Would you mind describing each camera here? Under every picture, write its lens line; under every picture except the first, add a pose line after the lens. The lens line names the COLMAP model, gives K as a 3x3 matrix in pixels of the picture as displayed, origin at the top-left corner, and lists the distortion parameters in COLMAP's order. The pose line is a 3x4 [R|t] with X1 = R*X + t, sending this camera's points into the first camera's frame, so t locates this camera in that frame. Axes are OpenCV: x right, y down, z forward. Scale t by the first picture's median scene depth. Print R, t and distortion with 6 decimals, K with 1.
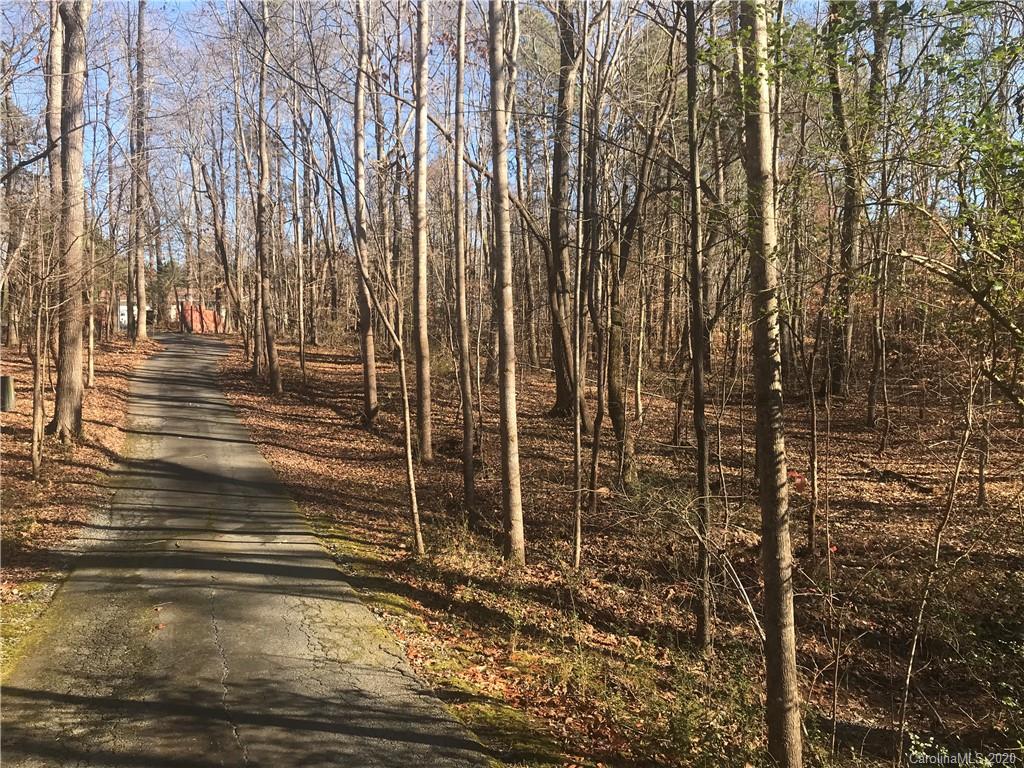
lens RADIAL K [[833.8, 0, 512.7], [0, 833.8, 383.0], [0, 0, 1]] dist [0.003051, 0.001305]
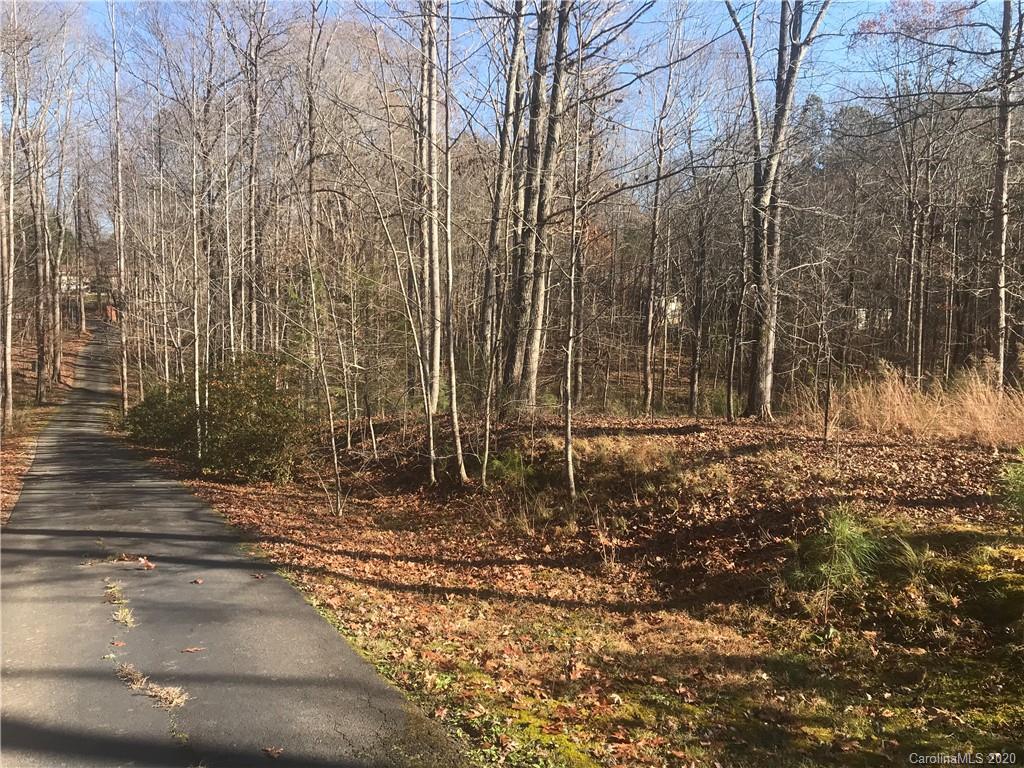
lens RADIAL K [[833.8, 0, 511.4], [0, 833.8, 385.5], [0, 0, 1]] dist [0.003051, 0.001305]
pose [[0.999456, 0.003534, 0.032793, 1.149165], [-0.006304, 0.996382, 0.084757, -0.205536], [-0.032375, -0.084918, 0.995862, -2.325101]]
